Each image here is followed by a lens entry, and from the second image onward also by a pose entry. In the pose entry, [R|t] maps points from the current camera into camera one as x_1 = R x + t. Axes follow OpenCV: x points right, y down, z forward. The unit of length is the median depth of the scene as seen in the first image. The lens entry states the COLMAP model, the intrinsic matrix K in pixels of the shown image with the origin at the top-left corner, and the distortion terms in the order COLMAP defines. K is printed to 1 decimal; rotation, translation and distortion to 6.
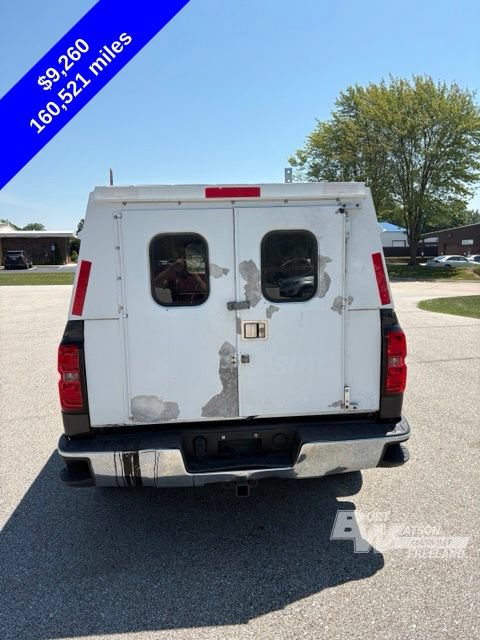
lens RADIAL K [[504.9, 0, 250.3], [0, 504.9, 320.0], [0, 0, 1]] dist [0.036019, -0.004508]
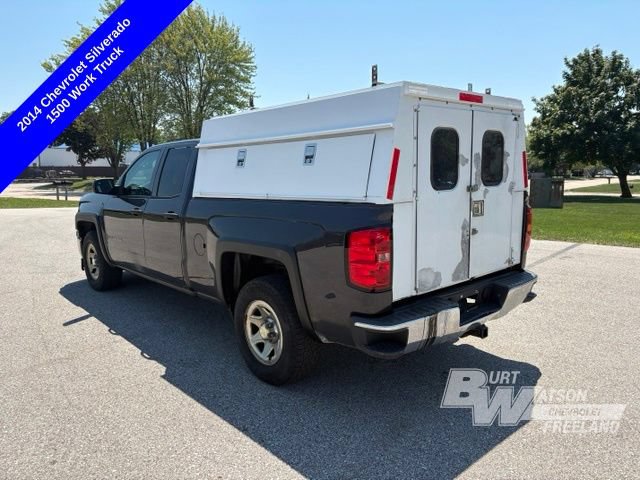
lens RADIAL K [[512.7, 0, 321.4], [0, 512.7, 262.0], [0, 0, 1]] dist [0.004593, 0.001776]
pose [[0.790275, -0.100860, 0.604395, -1.155951], [0.082841, 0.994891, 0.057707, 0.049532], [-0.607127, 0.004464, 0.794592, 0.220530]]
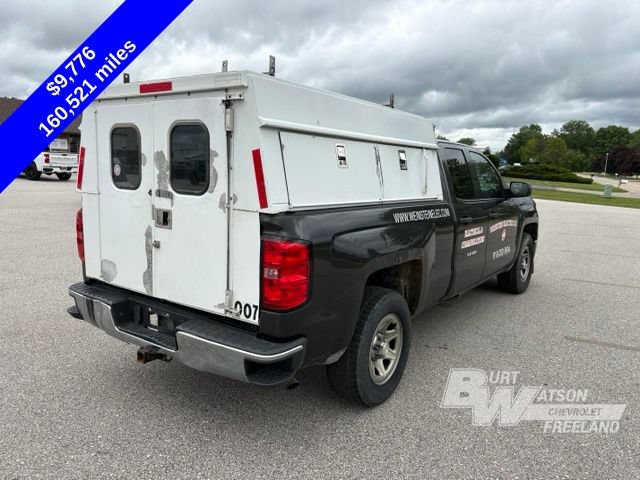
lens RADIAL K [[478.2, 0, 320.0], [0, 478.2, 240.0], [0, 0, 1]] dist [0.037777, -0.006004]
pose [[0.761494, 0.147943, -0.631063, 0.943859], [-0.136867, 0.988352, 0.066548, -0.047721], [0.633557, 0.035695, 0.772872, 0.448135]]
